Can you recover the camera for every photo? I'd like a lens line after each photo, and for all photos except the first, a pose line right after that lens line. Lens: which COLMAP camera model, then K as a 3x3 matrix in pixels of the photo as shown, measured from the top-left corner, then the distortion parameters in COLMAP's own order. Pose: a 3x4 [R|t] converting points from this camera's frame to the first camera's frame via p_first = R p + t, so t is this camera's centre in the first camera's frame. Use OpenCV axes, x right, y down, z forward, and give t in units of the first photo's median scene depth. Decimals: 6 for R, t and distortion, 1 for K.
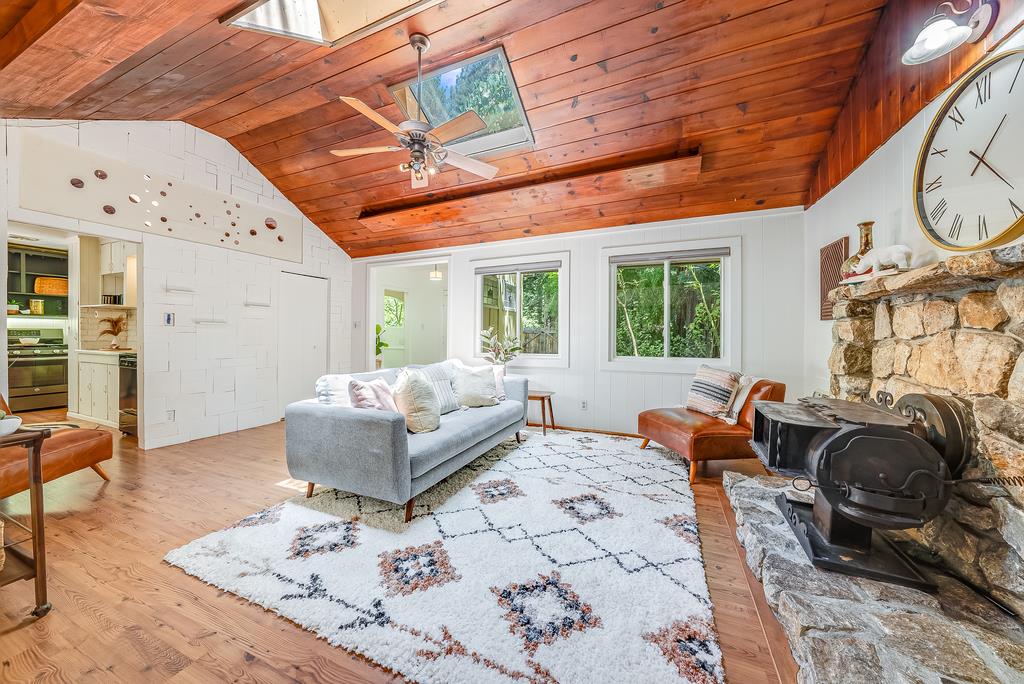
lens RADIAL K [[352.8, 0, 509.2], [0, 352.8, 336.4], [0, 0, 1]] dist [-0.022717, 0.004175]
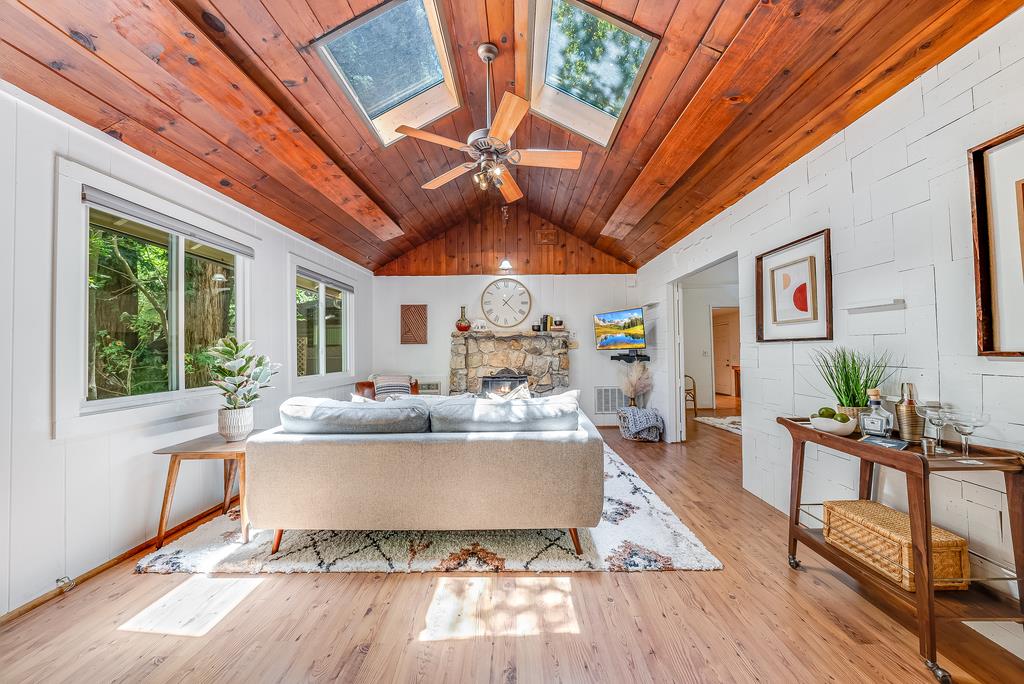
lens RADIAL K [[352.8, 0, 511.8], [0, 352.8, 338.5], [0, 0, 1]] dist [-0.022717, 0.004175]
pose [[-0.386652, 0.032935, 0.921638, -1.838181], [0.019067, 0.999434, -0.027716, -0.025437], [-0.922029, 0.006856, -0.387061, 2.088146]]
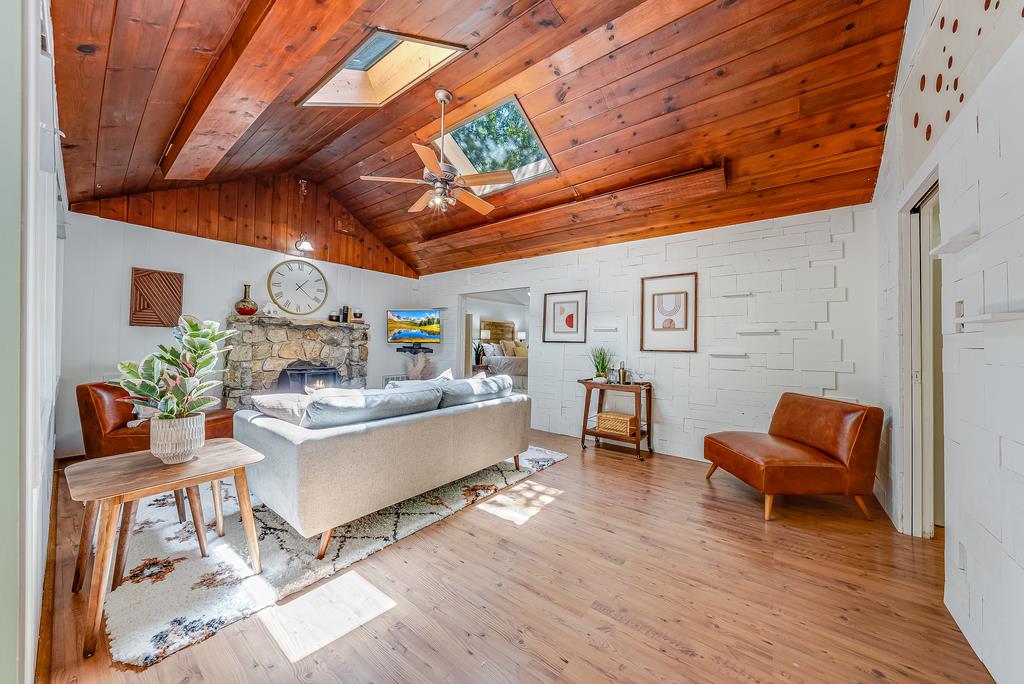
lens RADIAL K [[352.8, 0, 511.5], [0, 352.8, 339.7], [0, 0, 1]] dist [-0.022717, 0.004175]
pose [[-0.968722, -0.017901, 0.247500, -1.262587], [-0.019348, 0.999807, -0.003415, -0.035550], [-0.247391, -0.008096, -0.968882, 3.271194]]
